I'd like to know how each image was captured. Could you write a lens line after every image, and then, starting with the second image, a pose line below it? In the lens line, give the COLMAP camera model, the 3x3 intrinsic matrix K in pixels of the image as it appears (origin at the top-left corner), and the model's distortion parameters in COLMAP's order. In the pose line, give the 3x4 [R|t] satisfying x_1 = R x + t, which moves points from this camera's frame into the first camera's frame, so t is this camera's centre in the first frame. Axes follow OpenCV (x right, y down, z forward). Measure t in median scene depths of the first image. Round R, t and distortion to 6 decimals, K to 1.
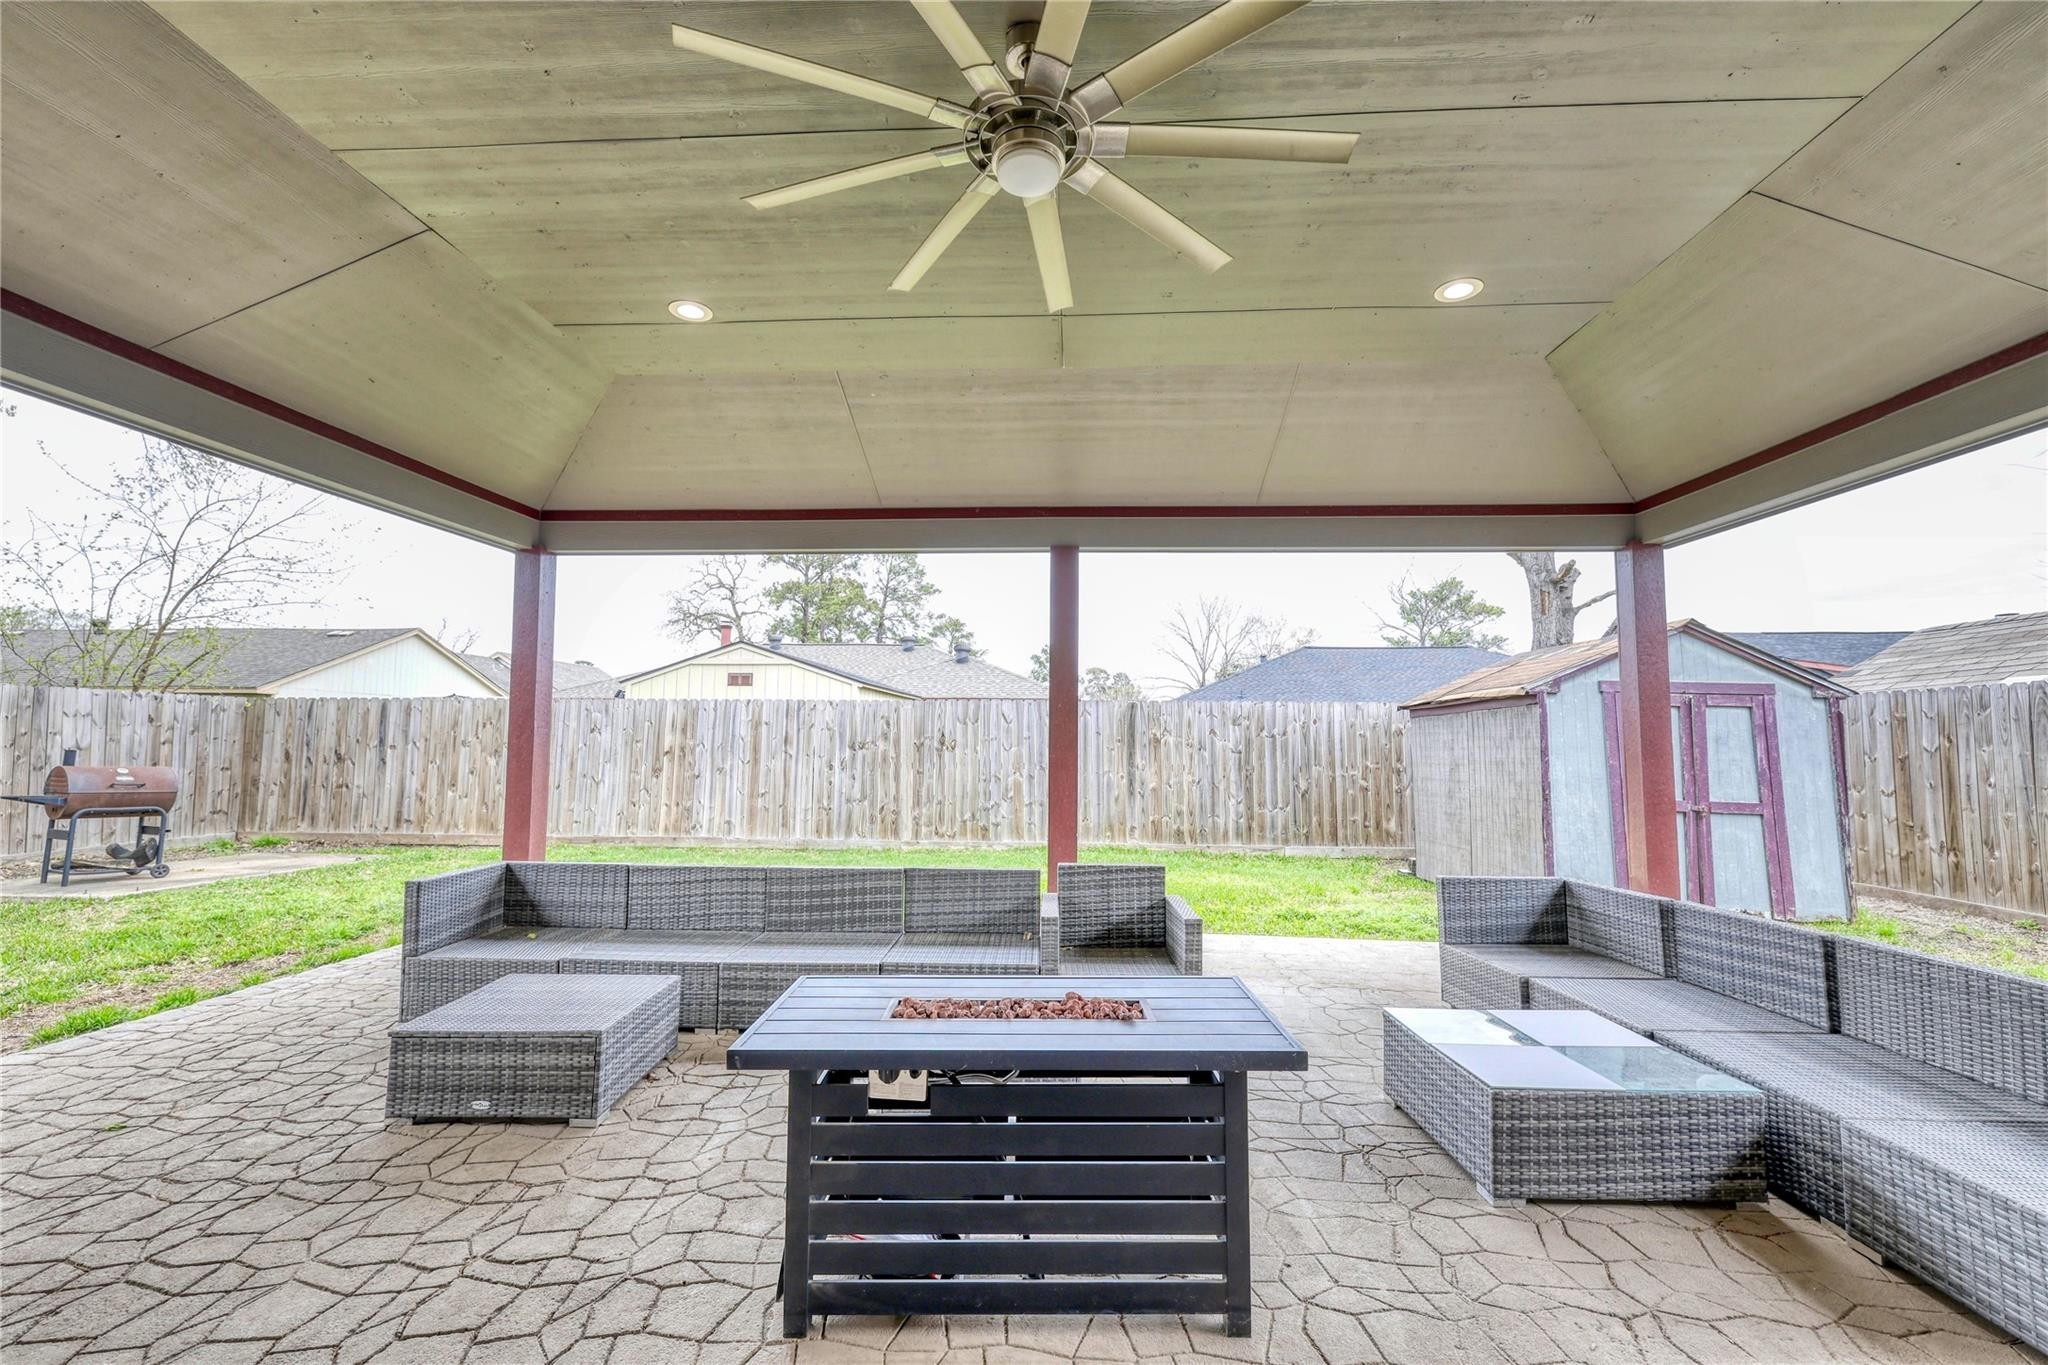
lens RADIAL K [[857.7, 0, 1025.2], [0, 857.7, 671.7], [0, 0, 1]] dist [0.000102, 0.000282]
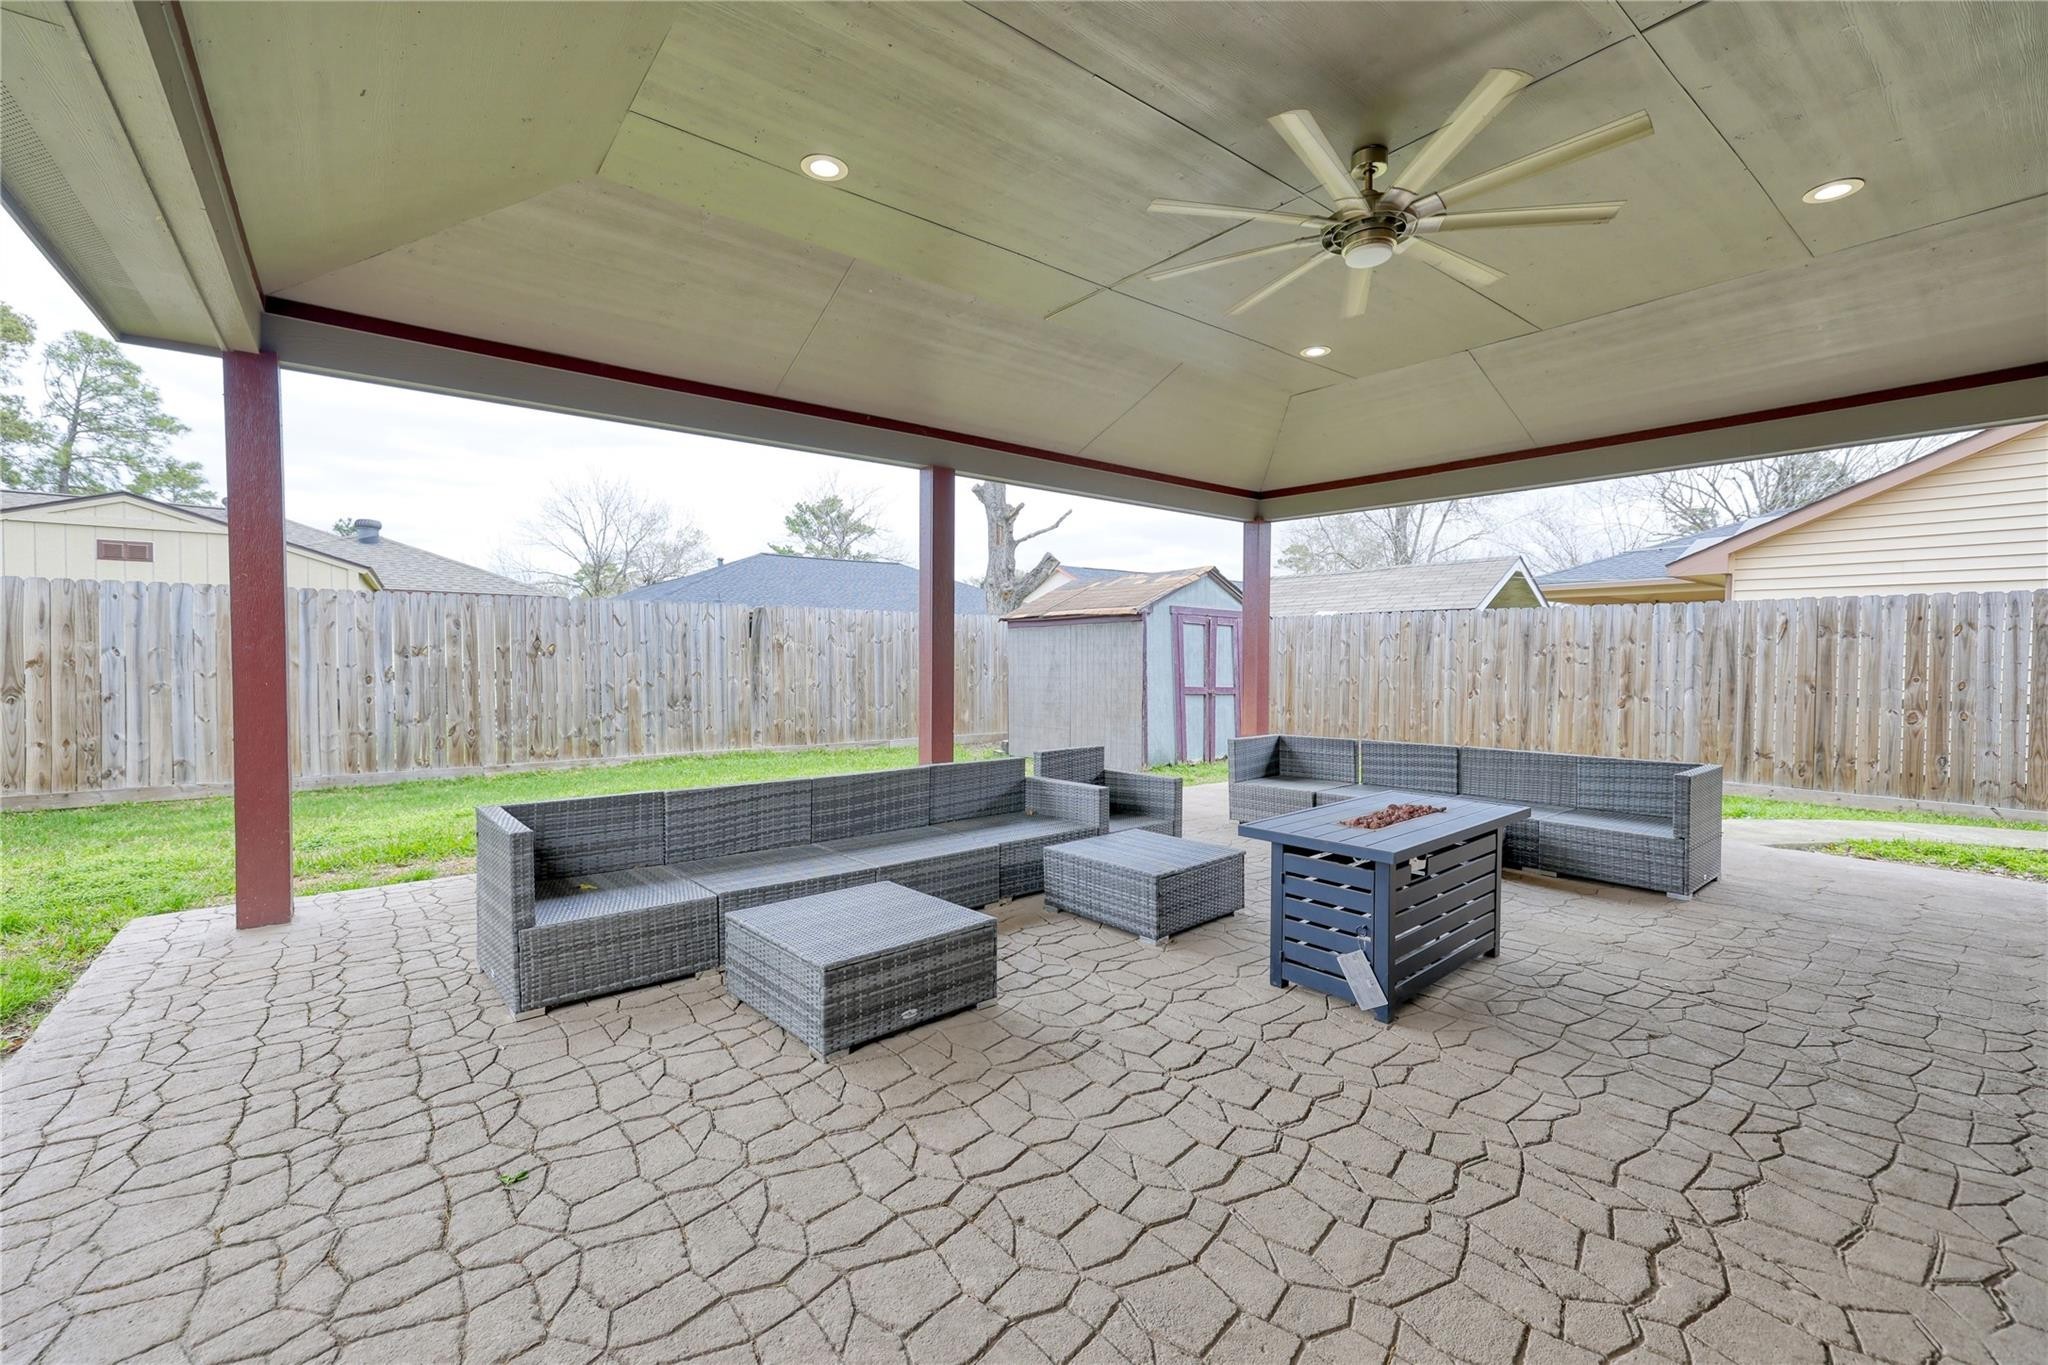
lens RADIAL K [[854.7, 0, 1031.3], [0, 854.7, 666.5], [0, 0, 1]] dist [0.000864, 0.000014]
pose [[0.750035, -0.013665, 0.661257, -0.295082], [-0.056337, 0.994833, 0.084458, 0.002780], [-0.658995, -0.100600, 0.745390, 0.051599]]
